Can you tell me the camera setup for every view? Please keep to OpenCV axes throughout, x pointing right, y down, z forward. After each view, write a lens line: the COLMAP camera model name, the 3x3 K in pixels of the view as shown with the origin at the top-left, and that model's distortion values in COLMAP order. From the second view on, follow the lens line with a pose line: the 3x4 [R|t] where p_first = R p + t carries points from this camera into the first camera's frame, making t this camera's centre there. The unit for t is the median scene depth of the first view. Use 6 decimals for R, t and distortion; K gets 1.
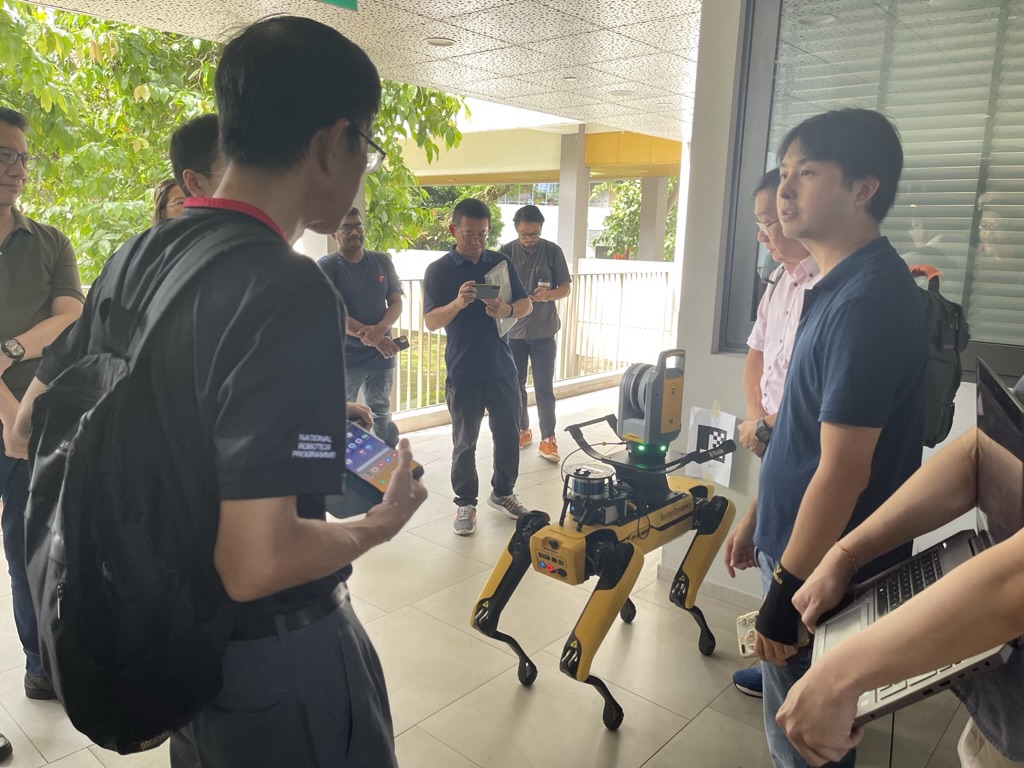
lens RADIAL K [[775.4, 0, 513.6], [0, 775.4, 367.5], [0, 0, 1]] dist [0.003775, -0.000843]
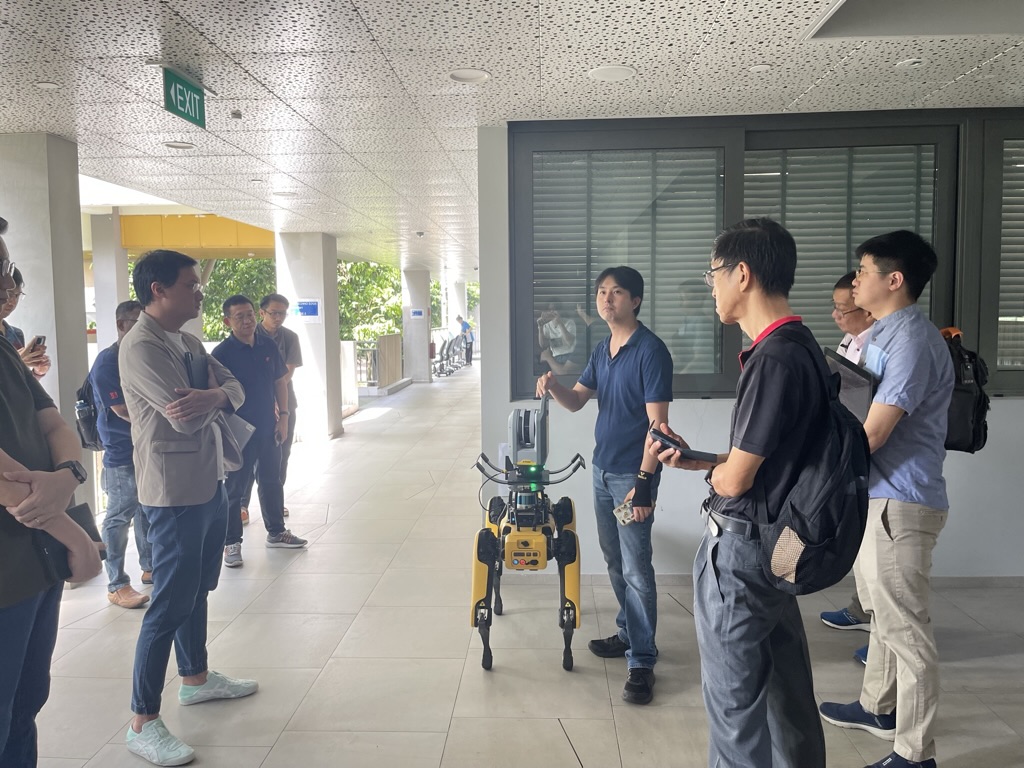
lens RADIAL K [[775.4, 0, 513.6], [0, 775.4, 367.5], [0, 0, 1]] dist [0.003775, -0.000843]
pose [[0.779228, -0.084711, 0.620989, -0.708154], [0.144206, 0.988473, -0.046112, -0.016684], [-0.609925, 0.125483, 0.782462, -0.086482]]
